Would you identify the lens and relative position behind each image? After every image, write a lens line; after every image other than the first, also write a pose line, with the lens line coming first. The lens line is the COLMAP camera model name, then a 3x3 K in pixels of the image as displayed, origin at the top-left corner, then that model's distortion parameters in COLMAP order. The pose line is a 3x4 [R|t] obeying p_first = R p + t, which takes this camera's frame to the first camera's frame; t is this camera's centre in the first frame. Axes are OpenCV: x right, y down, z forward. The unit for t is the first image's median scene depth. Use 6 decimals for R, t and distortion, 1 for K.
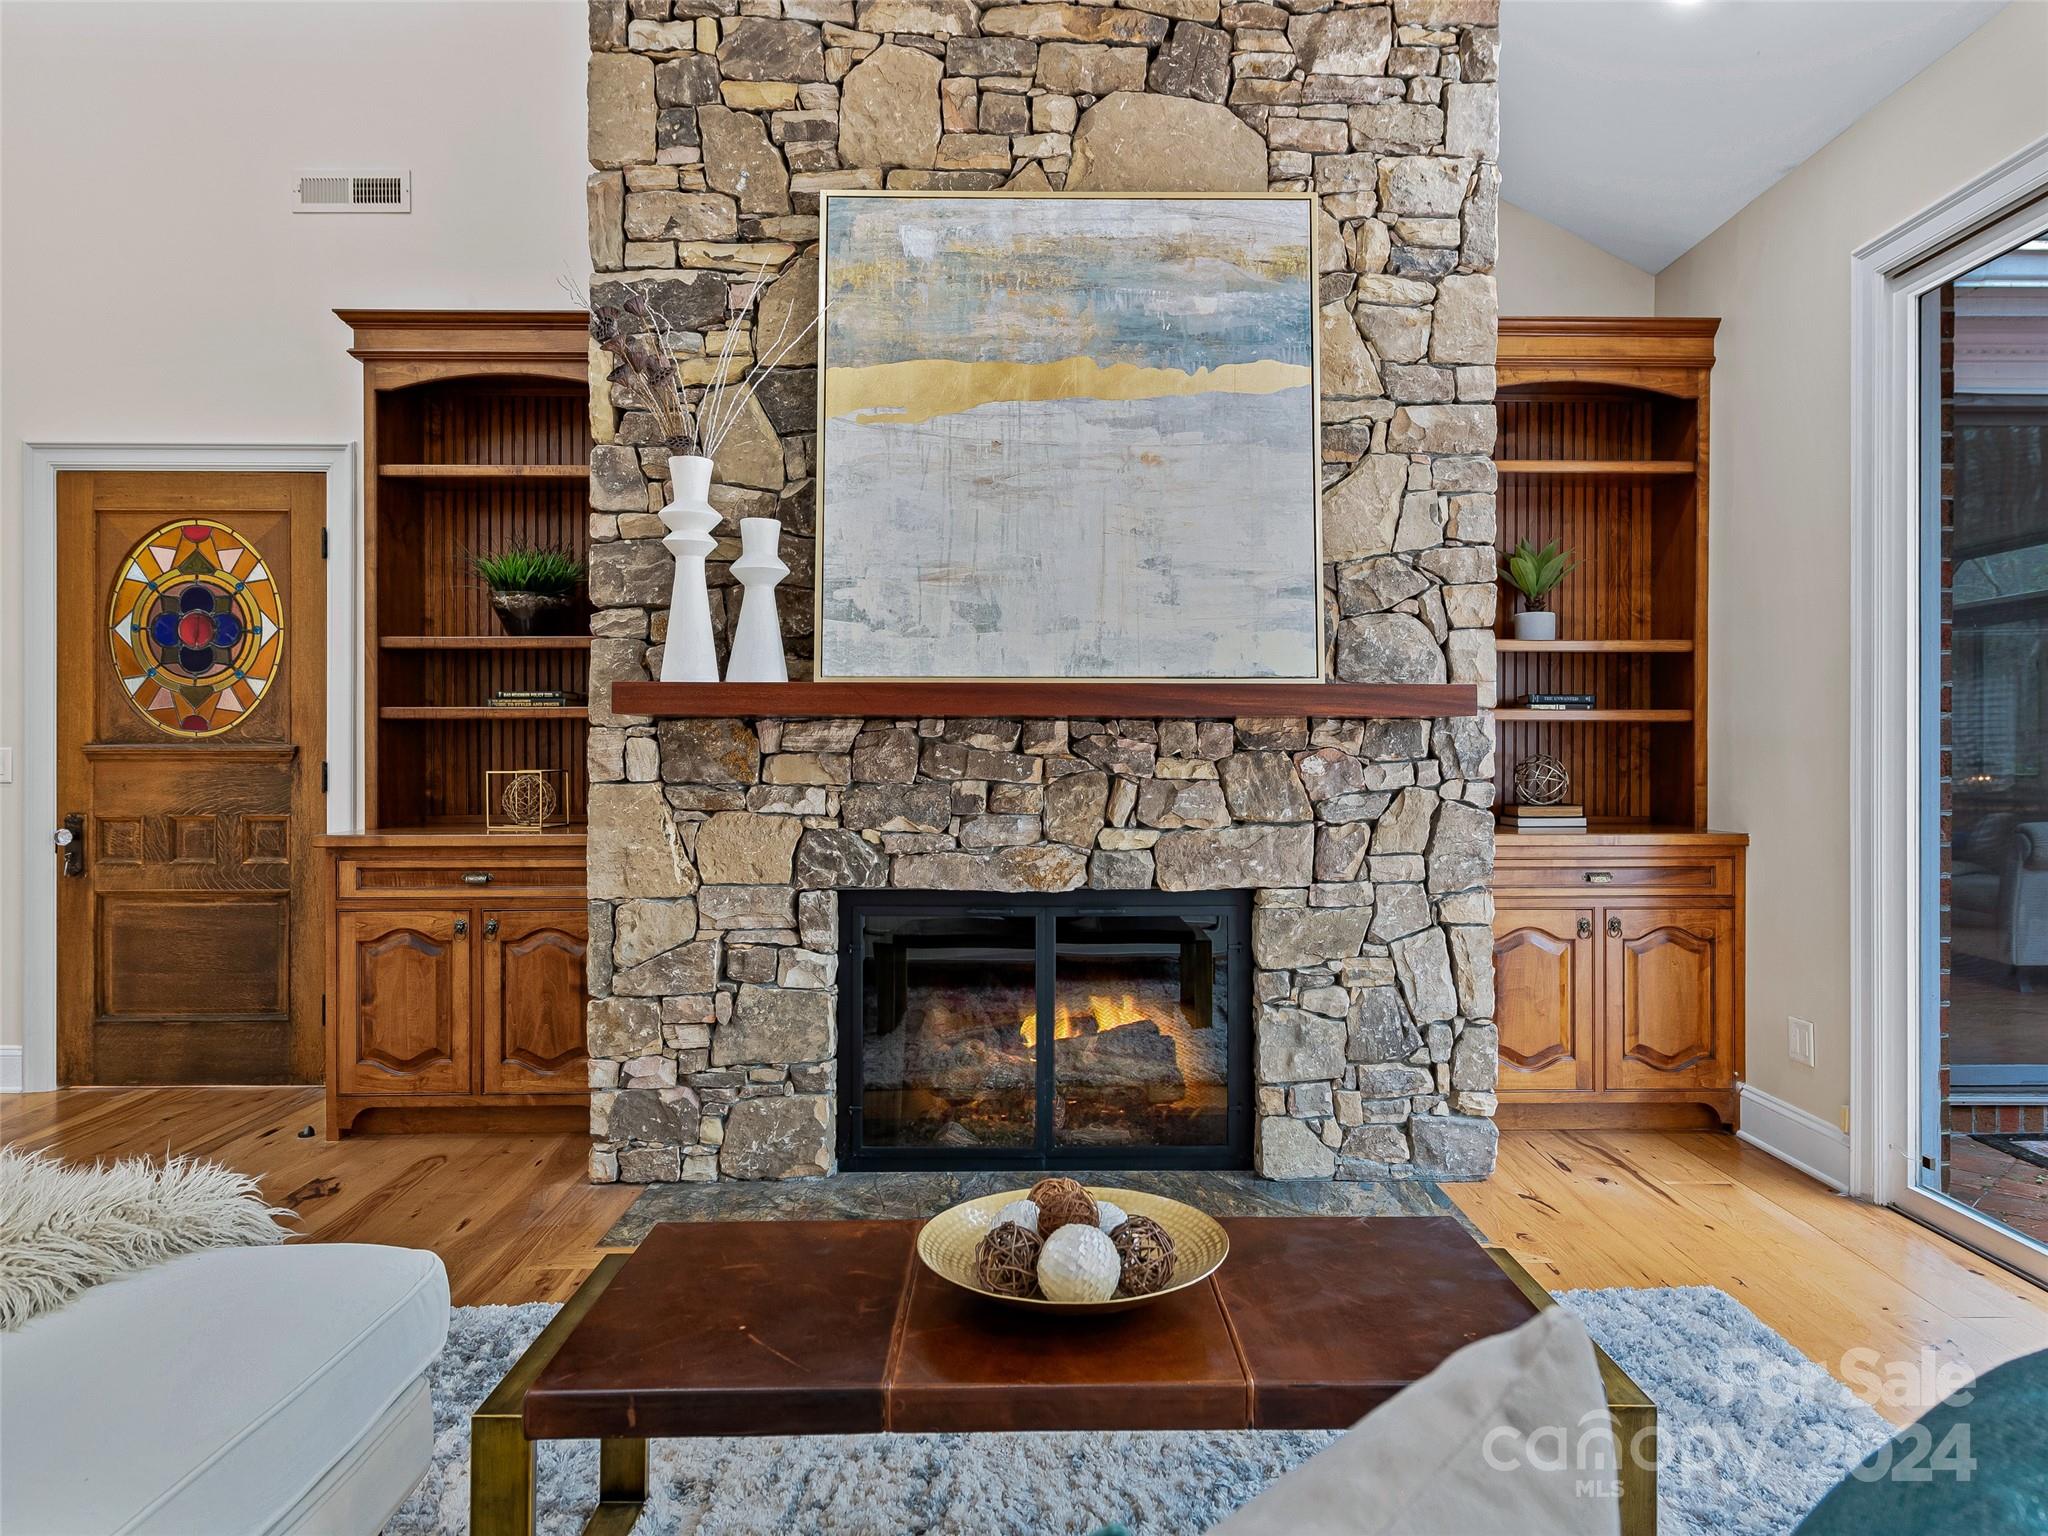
lens RADIAL K [[1288.9, 0, 967.2], [0, 1288.9, 745.5], [0, 0, 1]] dist [0.012481, 0.000383]
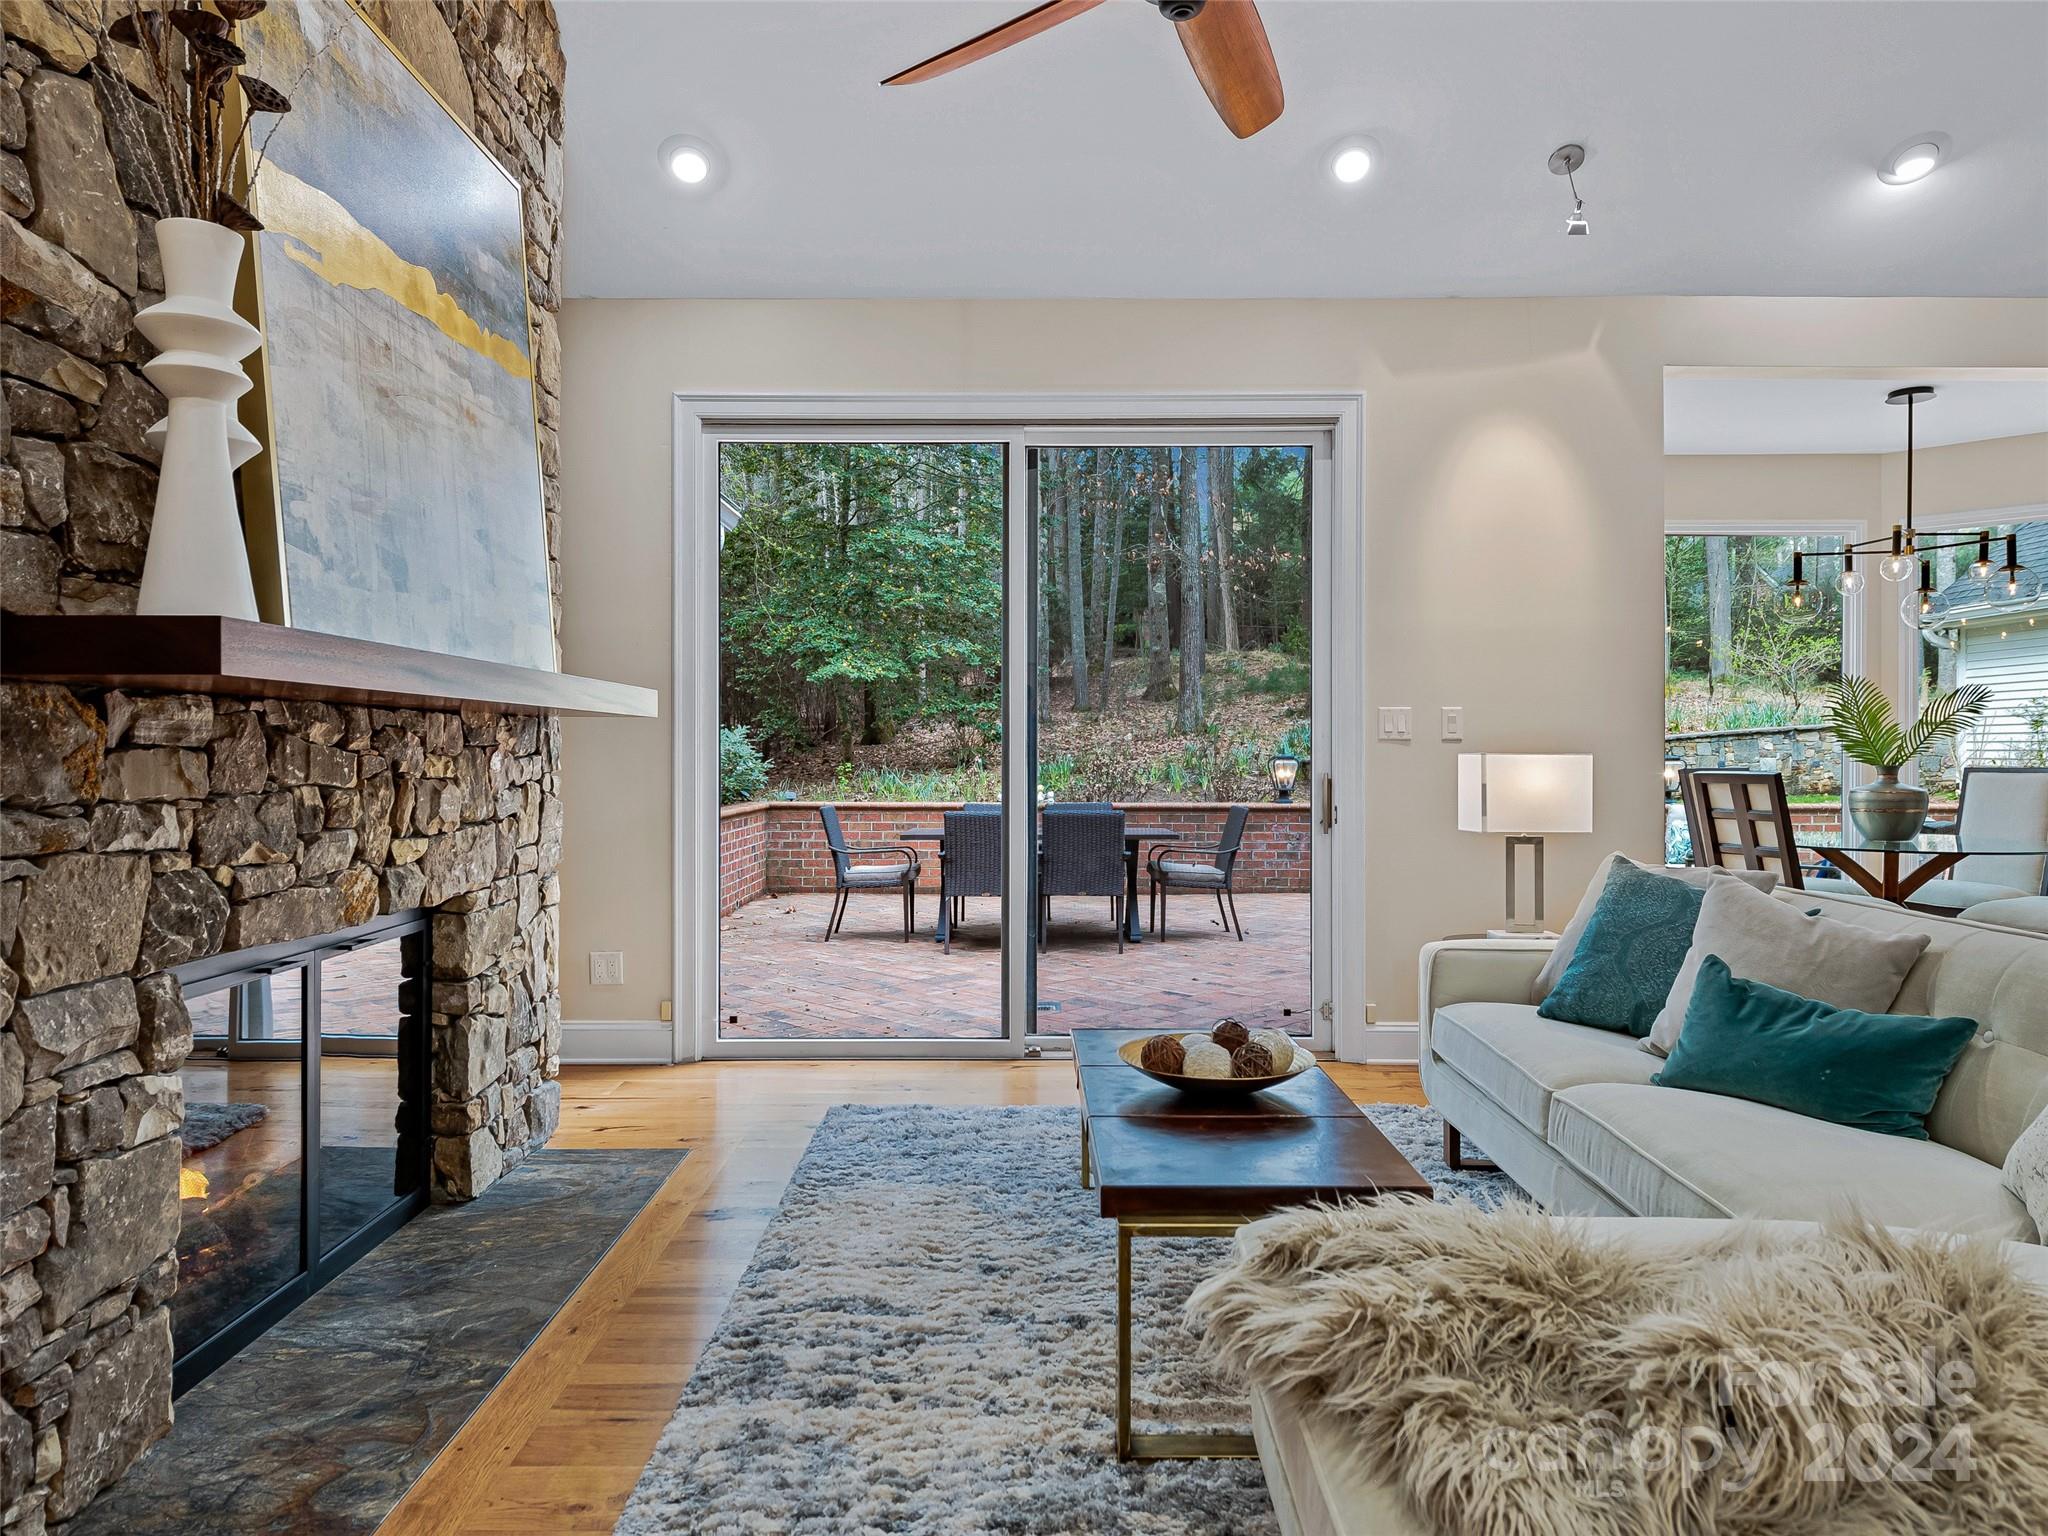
lens RADIAL K [[1396.3, 0, 1022.5], [0, 1396.3, 749.4], [0, 0, 1]] dist [0.004087, -0.001615]
pose [[-0.019433, 0.000514, 0.999811, -0.786435], [-0.005398, 0.999985, -0.000619, 0.004808], [-0.999797, -0.005409, -0.019430, 0.609351]]
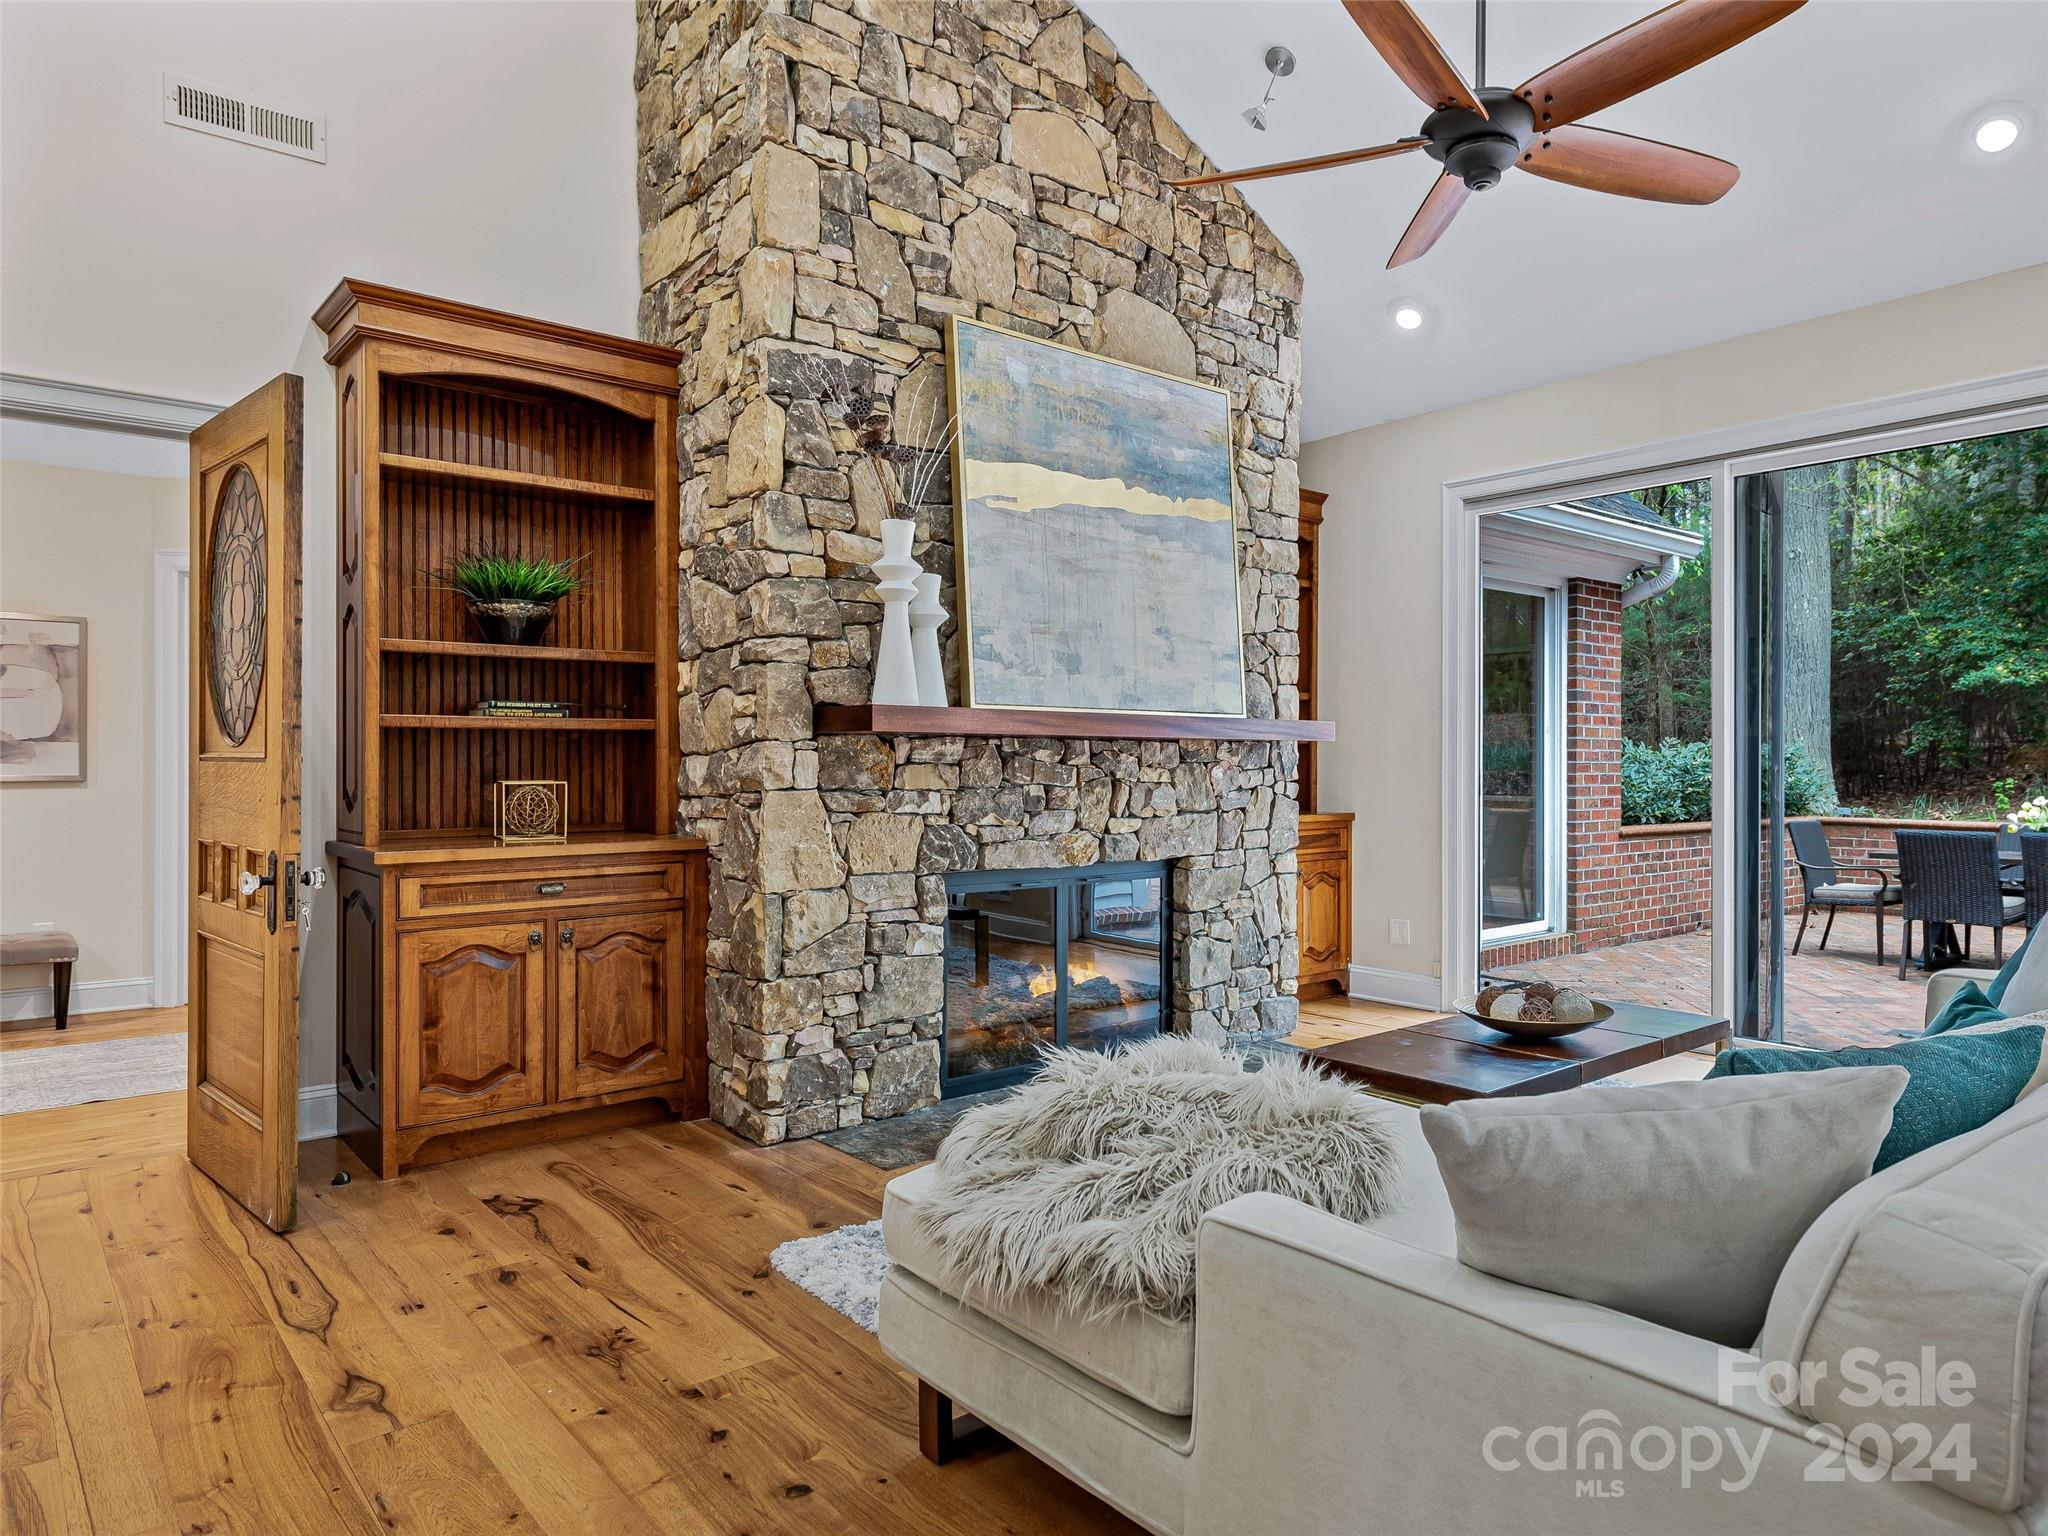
lens RADIAL K [[1315.4, 0, 1025.9], [0, 1315.4, 757.4], [0, 0, 1]] dist [0.017016, -0.001301]
pose [[0.770934, 0.003294, 0.636907, -0.854245], [-0.004178, 0.999991, -0.000115, -0.000519], [-0.636902, -0.002572, 0.770941, -0.029967]]
